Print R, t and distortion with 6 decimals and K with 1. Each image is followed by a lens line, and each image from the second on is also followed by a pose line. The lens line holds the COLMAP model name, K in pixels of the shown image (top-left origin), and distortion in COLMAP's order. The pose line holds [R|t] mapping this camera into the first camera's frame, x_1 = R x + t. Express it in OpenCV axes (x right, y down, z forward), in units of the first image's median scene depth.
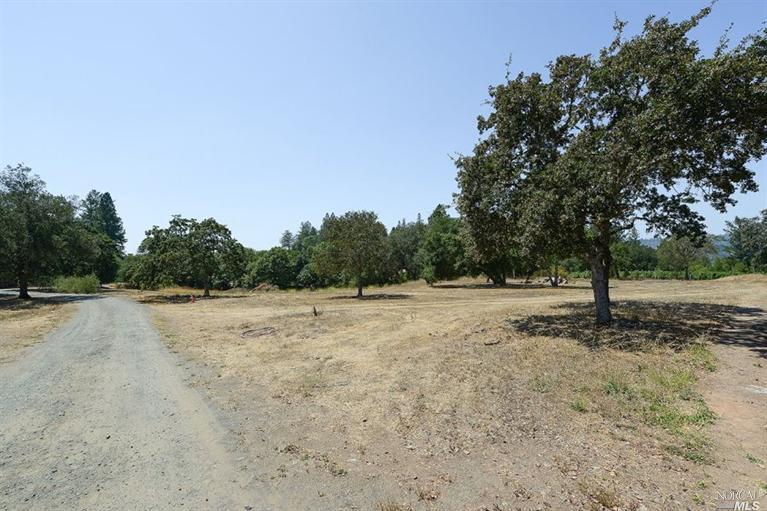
lens RADIAL K [[305.8, 0, 383.5], [0, 305.8, 255.5], [0, 0, 1]] dist [0.000420, 0.000013]
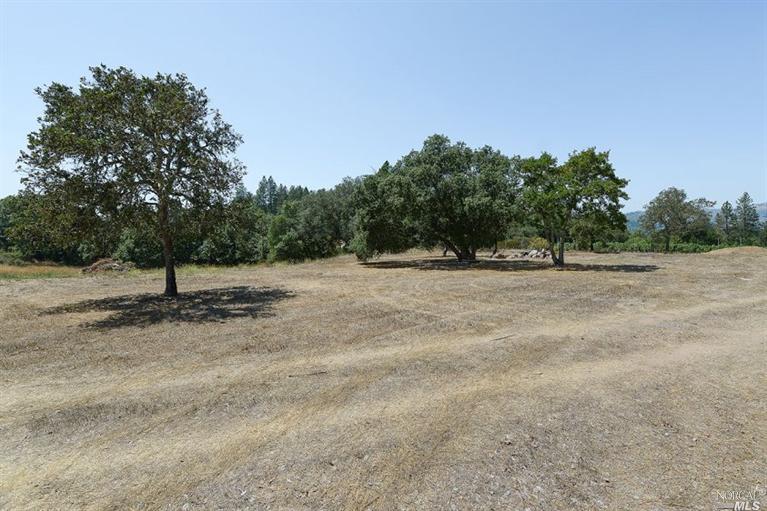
lens RADIAL K [[305.8, 0, 383.5], [0, 305.8, 255.5], [0, 0, 1]] dist [0.000420, 0.000013]
pose [[0.986734, -0.003164, 0.162316, 0.092266], [-0.012141, 0.995572, 0.093210, 0.023377], [-0.161892, -0.093944, 0.982327, 0.363889]]
